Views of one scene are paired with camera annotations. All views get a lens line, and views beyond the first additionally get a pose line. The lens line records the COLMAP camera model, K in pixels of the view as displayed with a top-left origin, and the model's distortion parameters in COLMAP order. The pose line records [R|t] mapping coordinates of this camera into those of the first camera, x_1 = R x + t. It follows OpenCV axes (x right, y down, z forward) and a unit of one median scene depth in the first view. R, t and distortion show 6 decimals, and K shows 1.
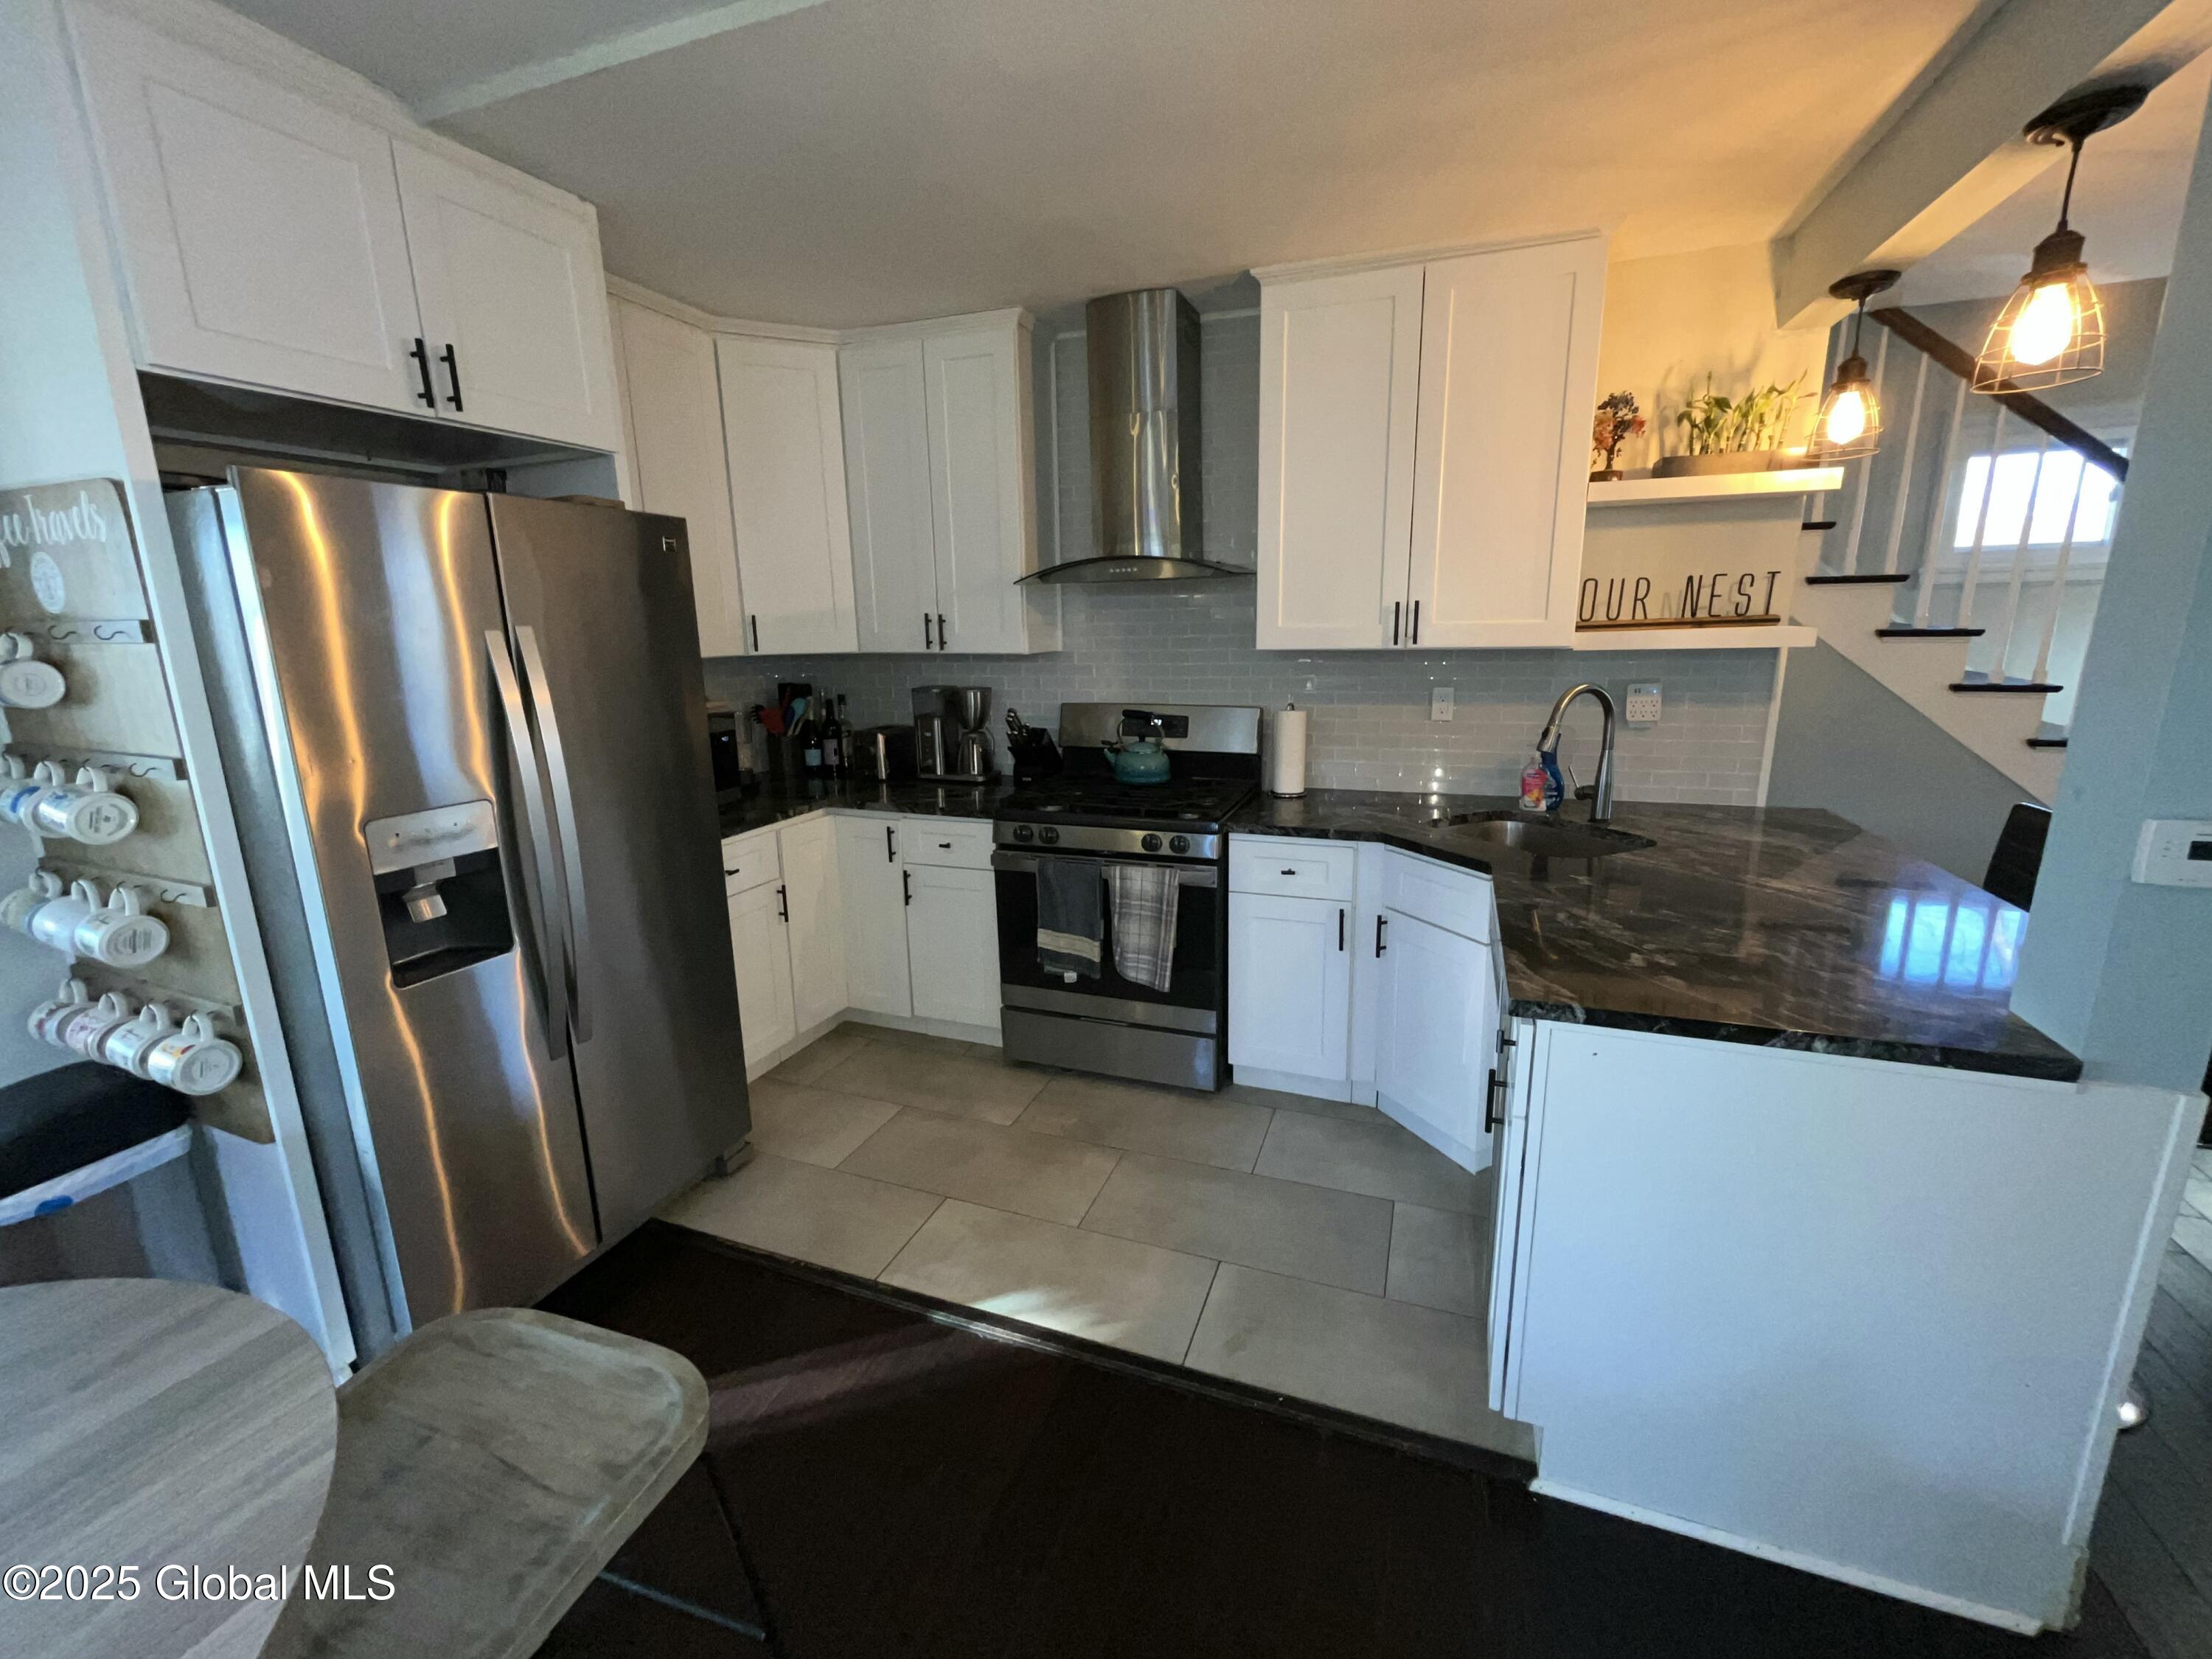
lens RADIAL K [[900.5, 0, 1104.2], [0, 900.5, 825.4], [0, 0, 1]] dist [-0.002641, 0.000120]
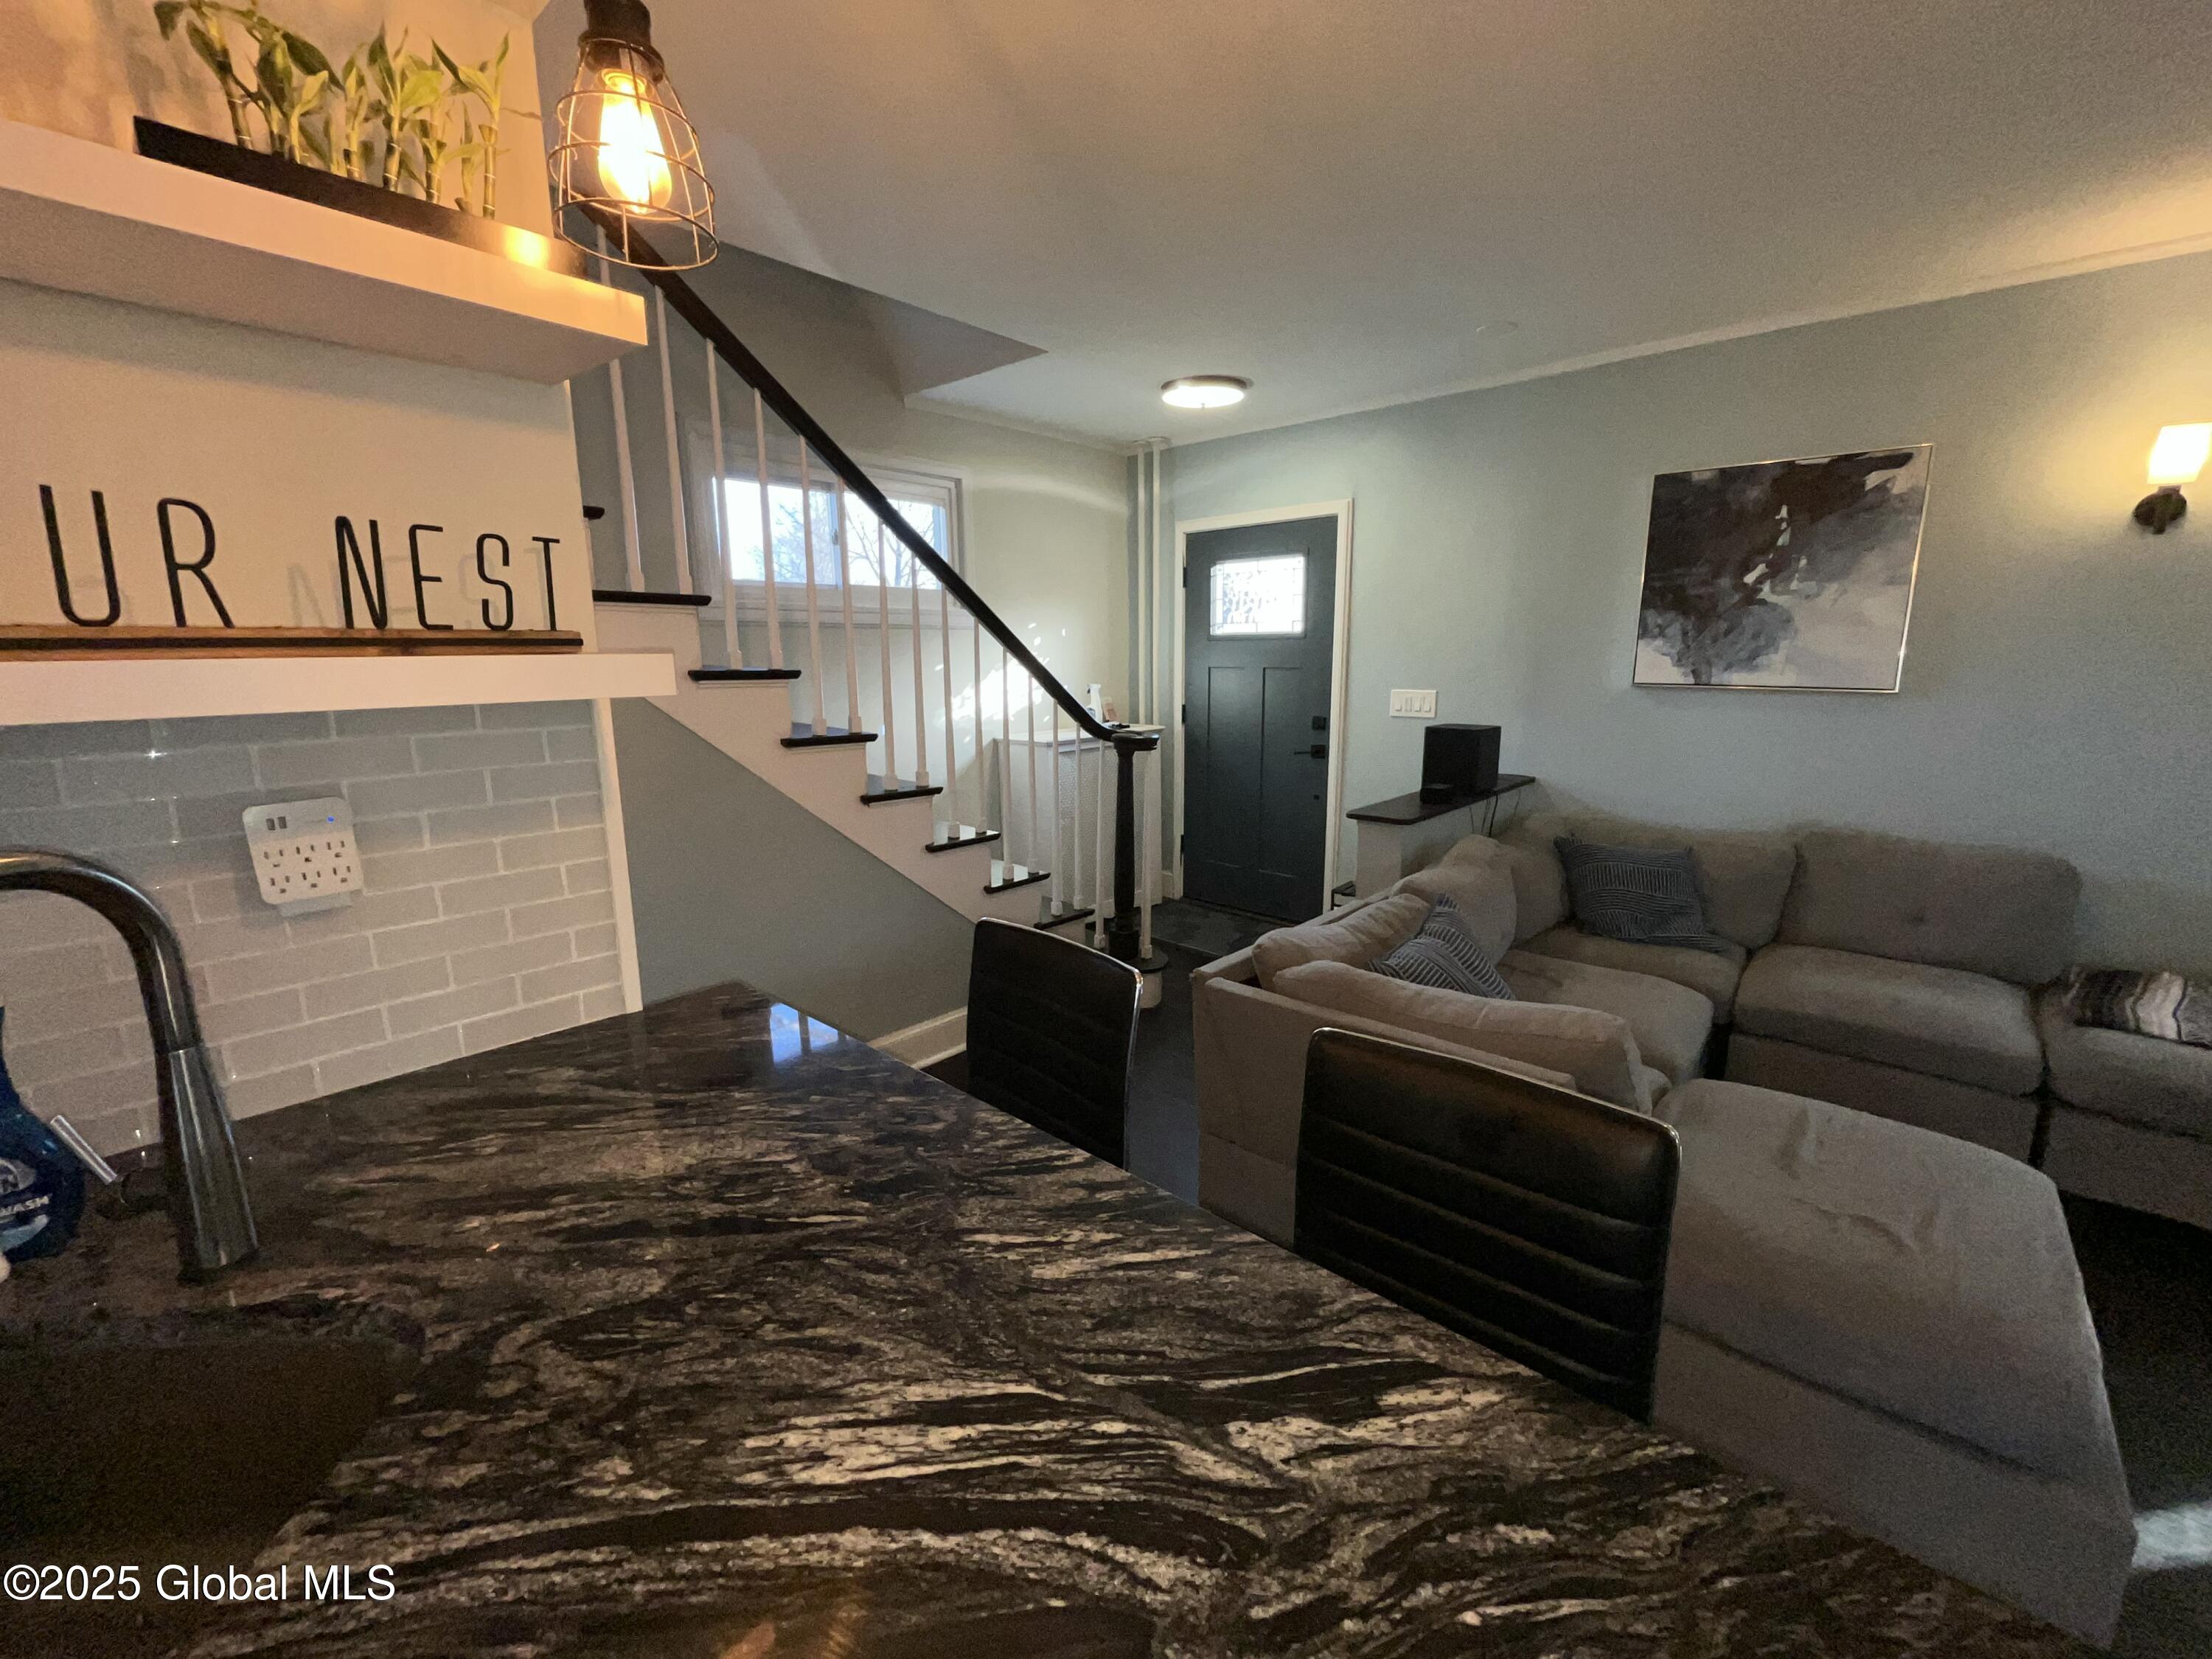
lens RADIAL K [[900.5, 0, 1104.2], [0, 900.5, 825.4], [0, 0, 1]] dist [-0.002641, 0.000120]
pose [[0.368177, -0.152624, 0.917143, 0.372942], [0.203442, 0.975755, 0.080708, -0.107854], [-0.907225, 0.156871, 0.390301, 0.537516]]
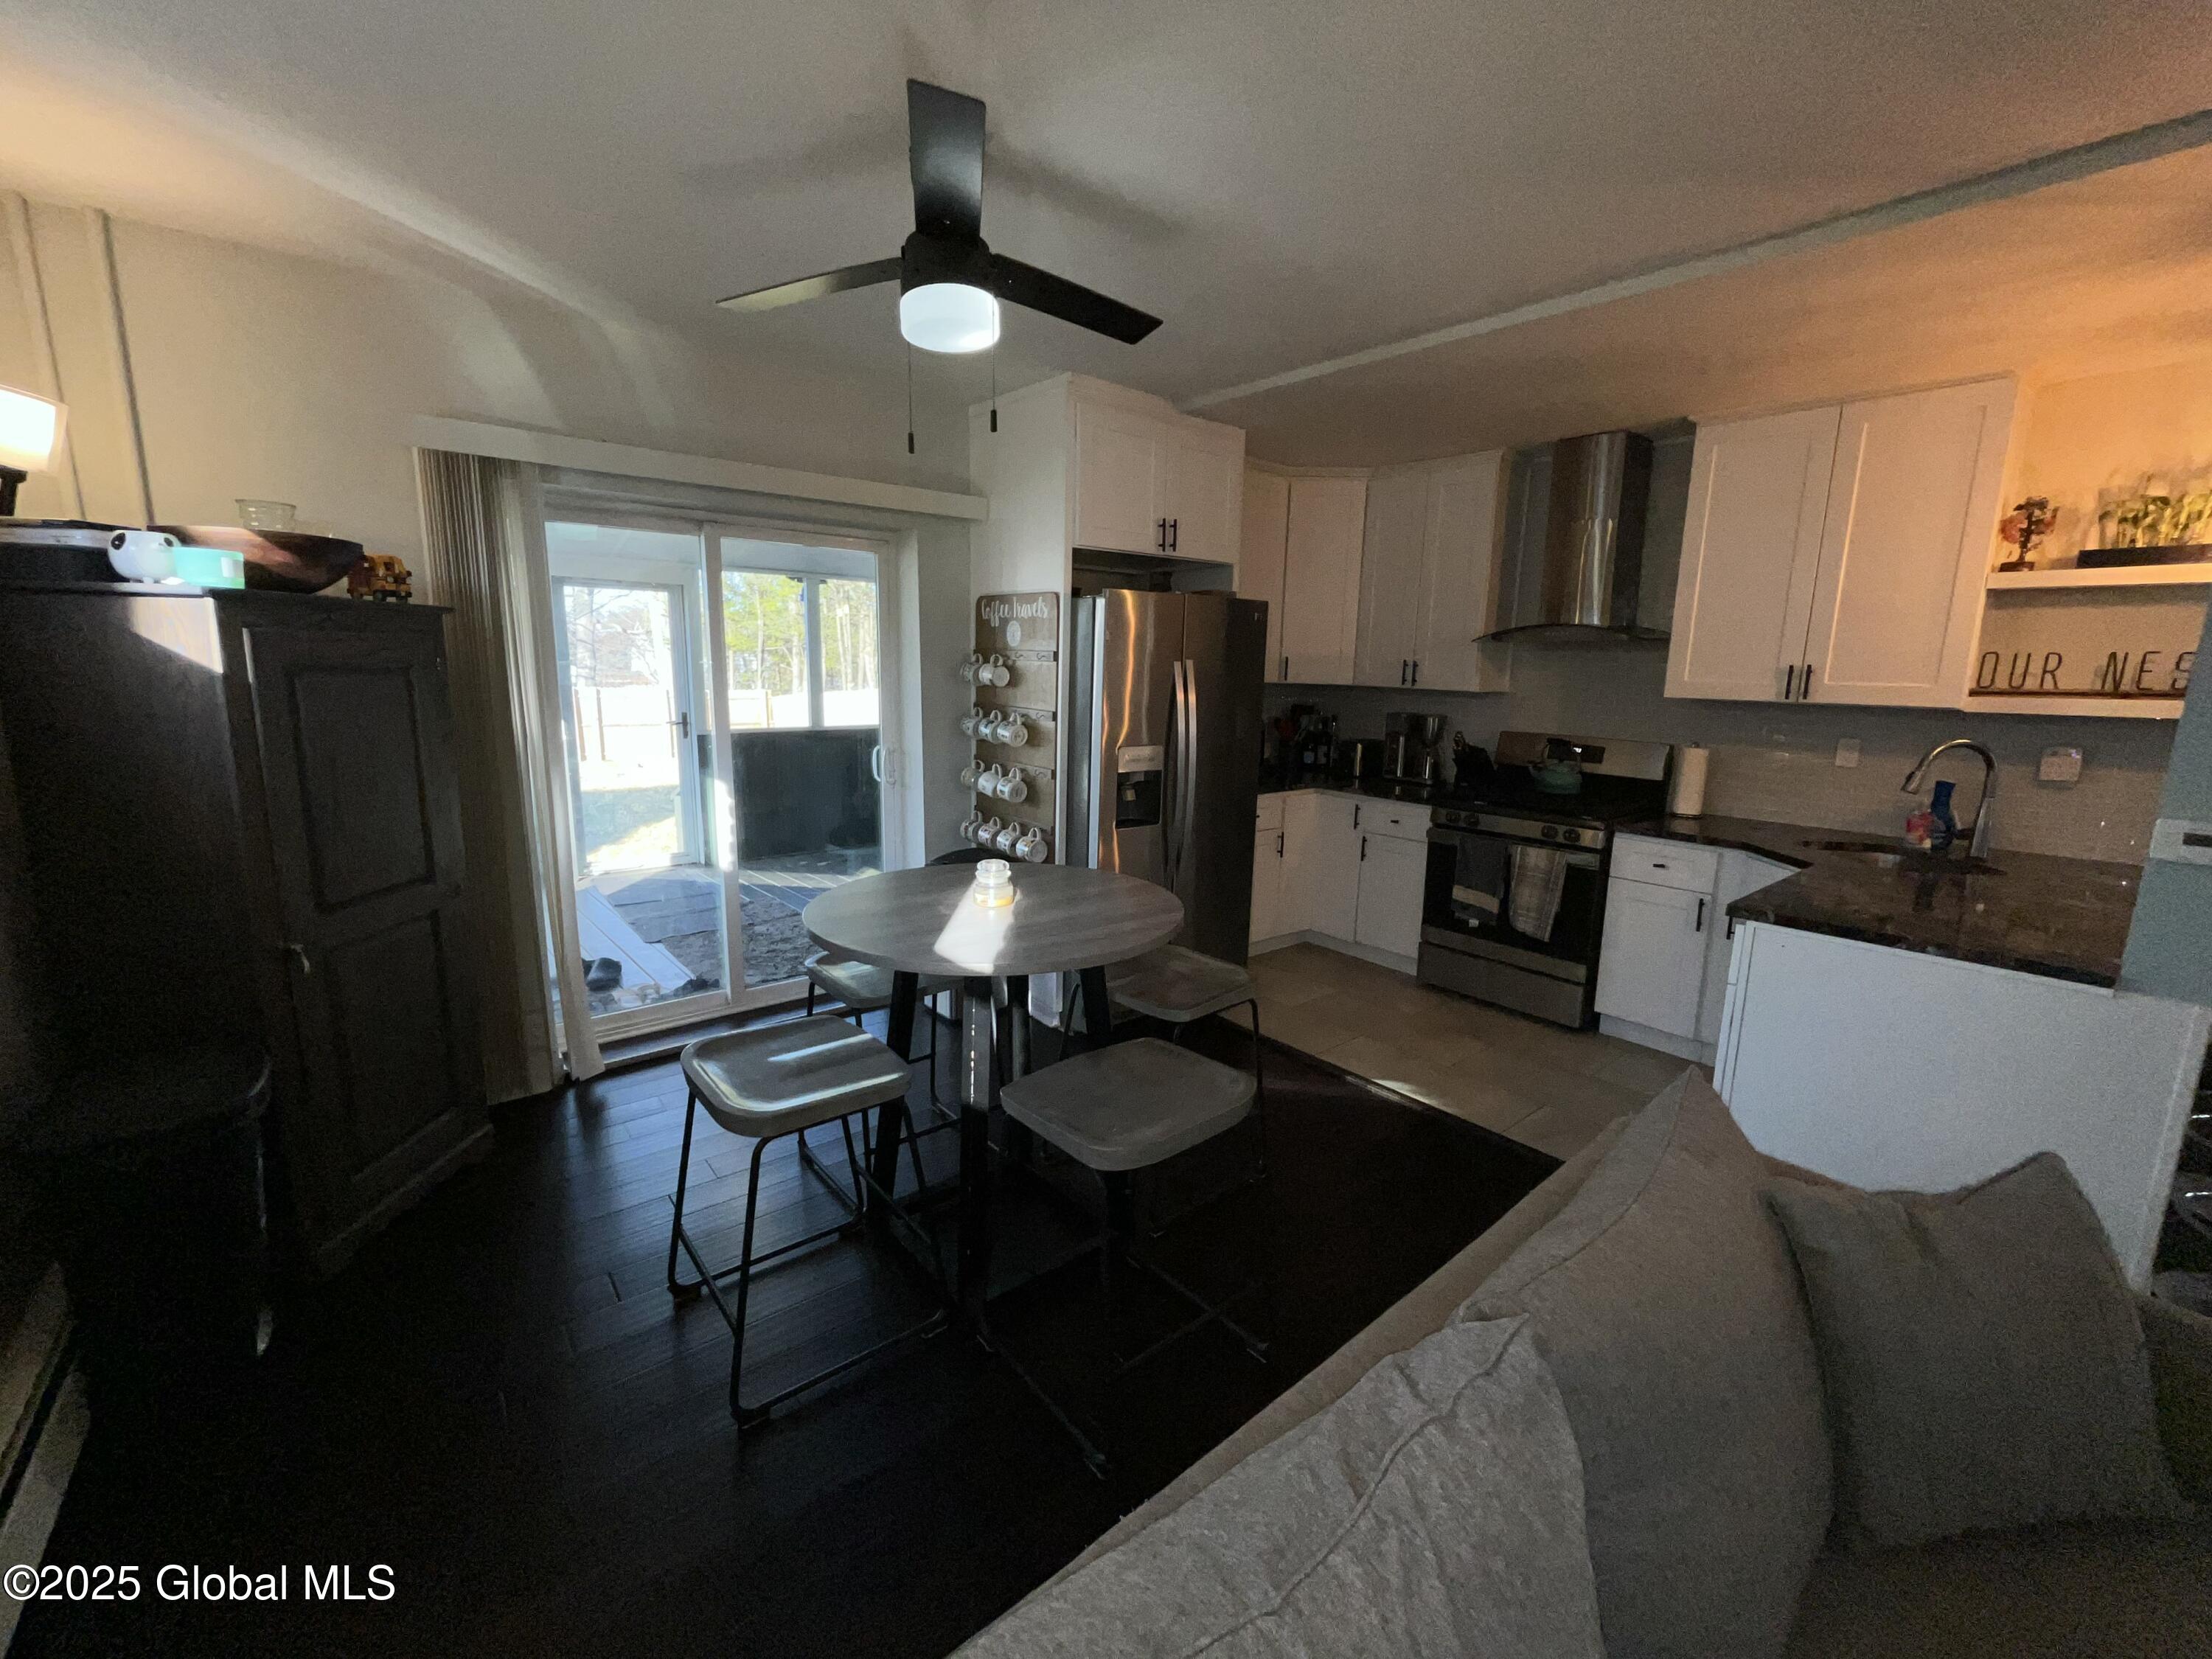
lens RADIAL K [[892.0, 0, 1108.9], [0, 892.0, 825.0], [0, 0, 1]] dist [-0.001543, -0.000304]
pose [[0.870473, 0.124821, -0.476126, 0.111494], [-0.144827, 0.989442, -0.005387, 0.110801], [0.470427, 0.073645, 0.879360, -0.498013]]
